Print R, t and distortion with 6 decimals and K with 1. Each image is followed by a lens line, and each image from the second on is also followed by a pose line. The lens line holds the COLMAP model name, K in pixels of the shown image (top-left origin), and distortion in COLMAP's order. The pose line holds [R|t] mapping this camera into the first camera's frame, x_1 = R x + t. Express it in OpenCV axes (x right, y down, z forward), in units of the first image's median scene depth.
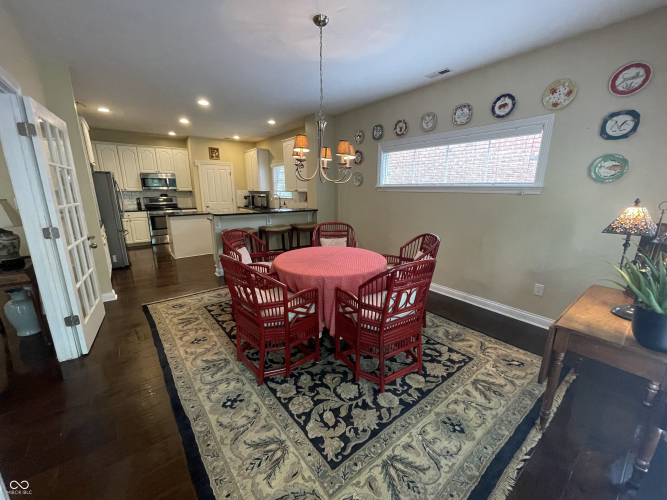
lens RADIAL K [[268.3, 0, 335.5], [0, 268.3, 252.1], [0, 0, 1]] dist [-0.011624, 0.001995]
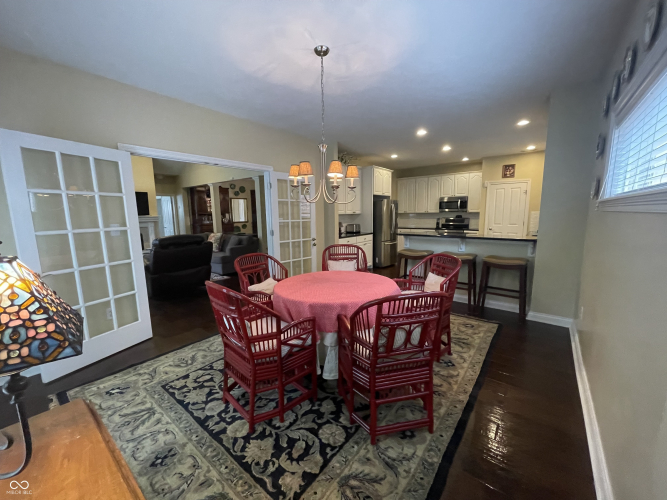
lens RADIAL K [[268.3, 0, 337.5], [0, 268.3, 252.4], [0, 0, 1]] dist [-0.011624, 0.001995]
pose [[0.241153, 0.135552, -0.960974, 1.101593], [-0.209400, 0.974141, 0.084861, -0.207585], [0.947627, 0.180763, 0.263302, 0.952725]]
